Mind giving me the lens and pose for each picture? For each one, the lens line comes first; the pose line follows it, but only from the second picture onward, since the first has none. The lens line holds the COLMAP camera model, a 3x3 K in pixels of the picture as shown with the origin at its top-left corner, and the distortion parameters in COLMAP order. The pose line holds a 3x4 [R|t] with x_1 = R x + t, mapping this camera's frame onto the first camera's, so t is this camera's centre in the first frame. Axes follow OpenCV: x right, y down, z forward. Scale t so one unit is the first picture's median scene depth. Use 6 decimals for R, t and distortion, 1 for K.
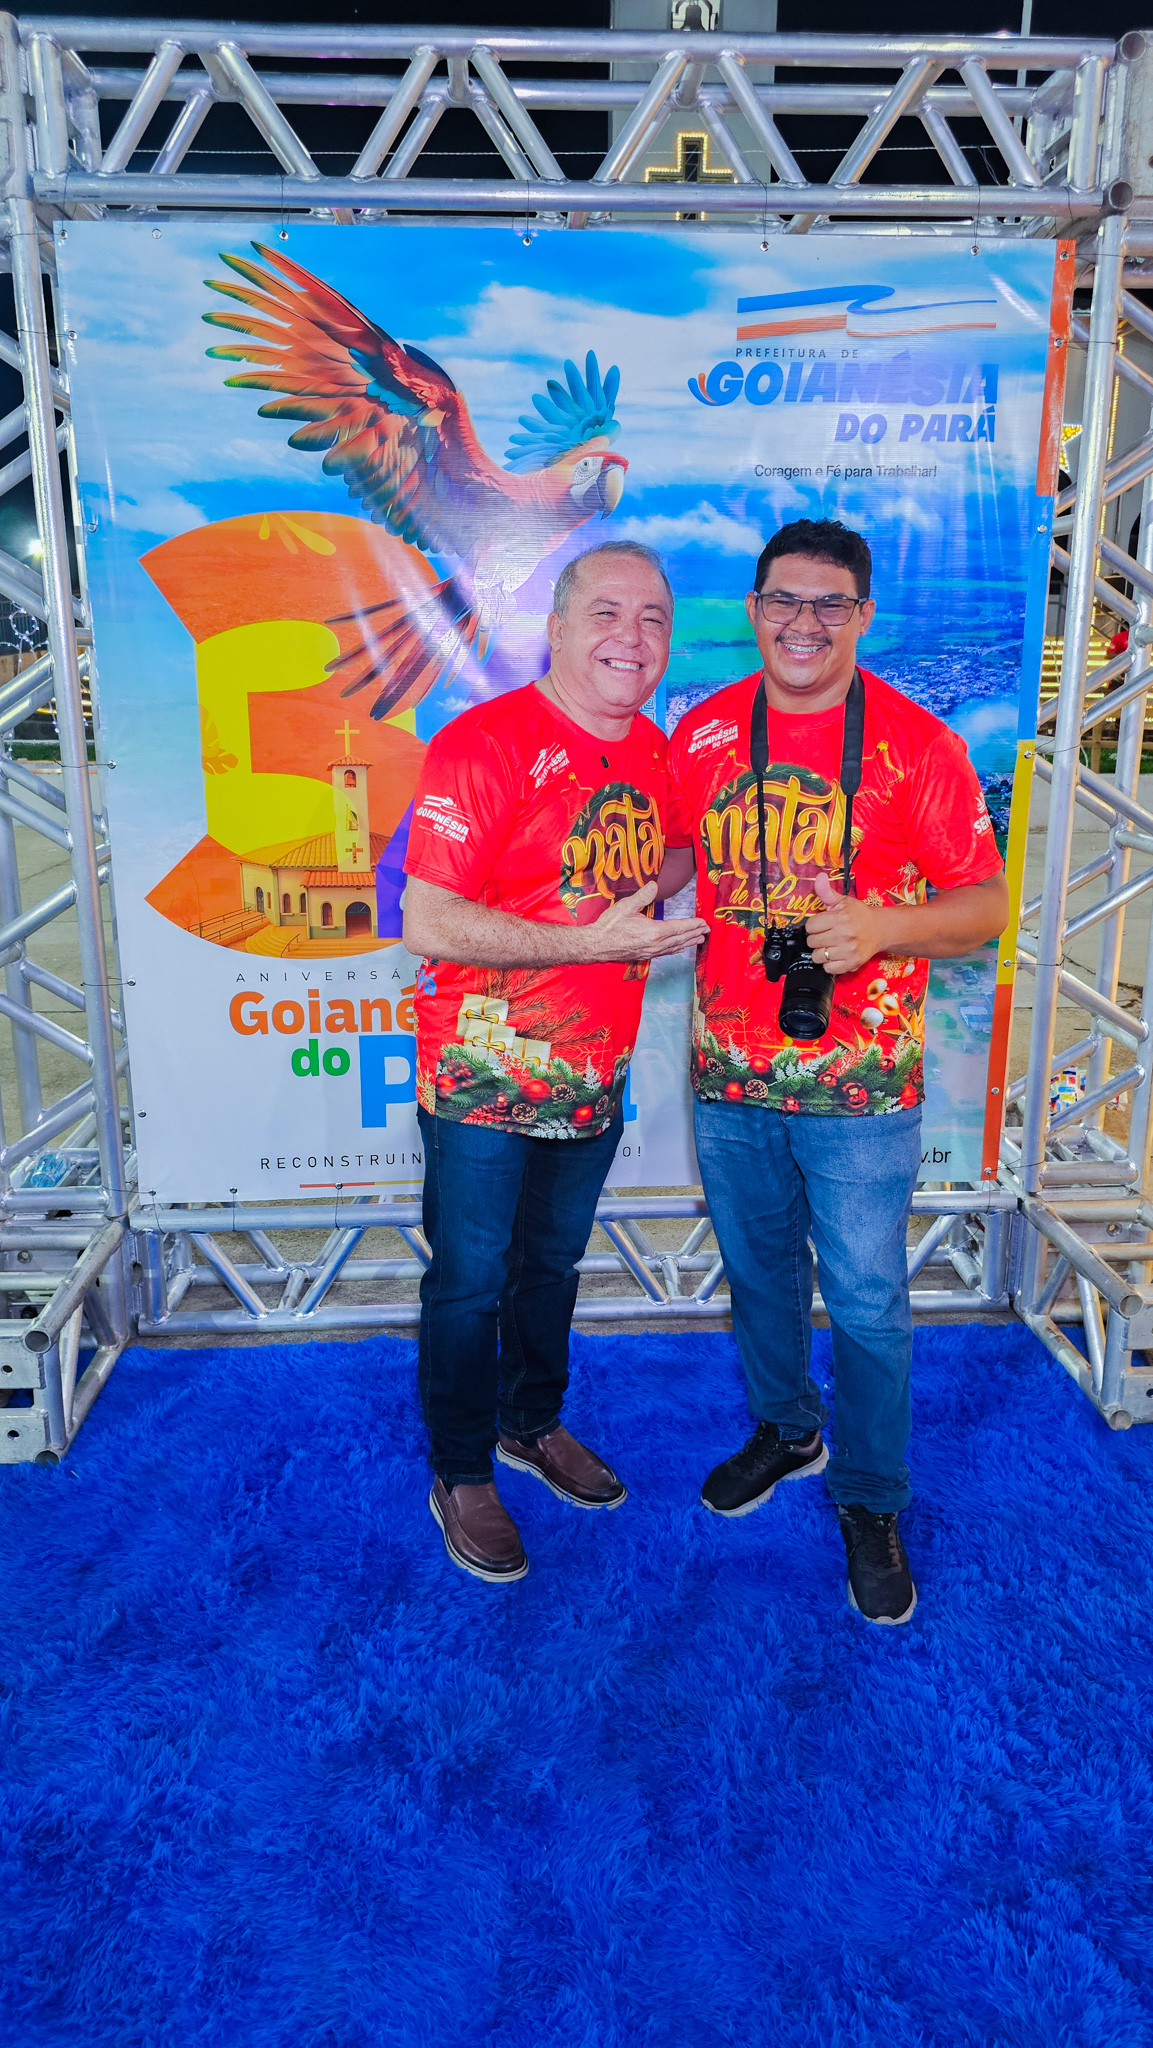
lens RADIAL K [[1530.2, 0, 613.4], [0, 1530.2, 1029.8], [0, 0, 1]] dist [0.035675, -0.059106]
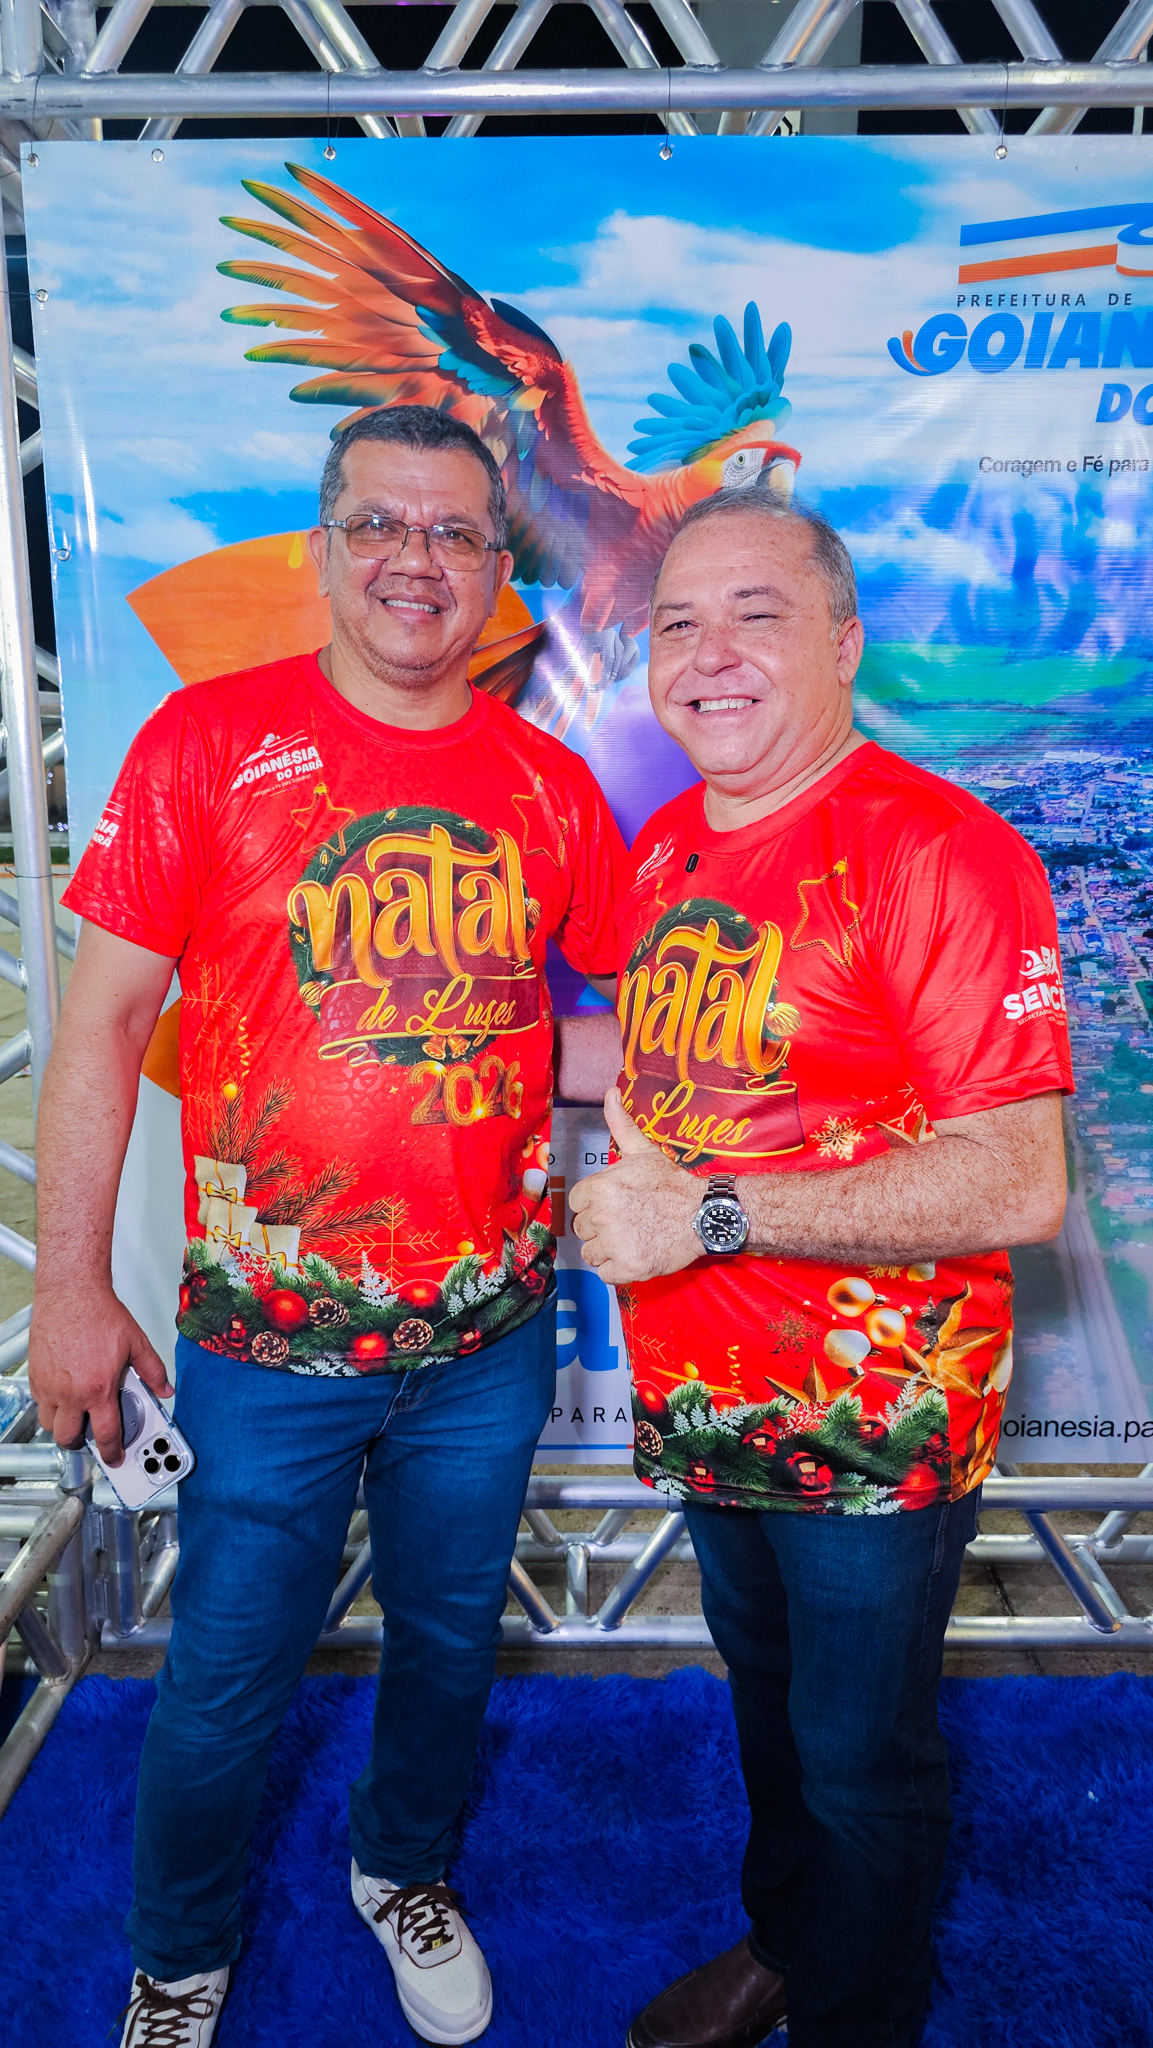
lens RADIAL K [[1545.0, 0, 570.5], [0, 1545.0, 990.9], [0, 0, 1]] dist [0.023078, -0.036185]
pose [[0.997401, 0.006713, -0.071742, -0.044399], [-0.013250, 0.995760, -0.091031, -0.056313], [0.070827, 0.091745, 0.993260, 0.306228]]
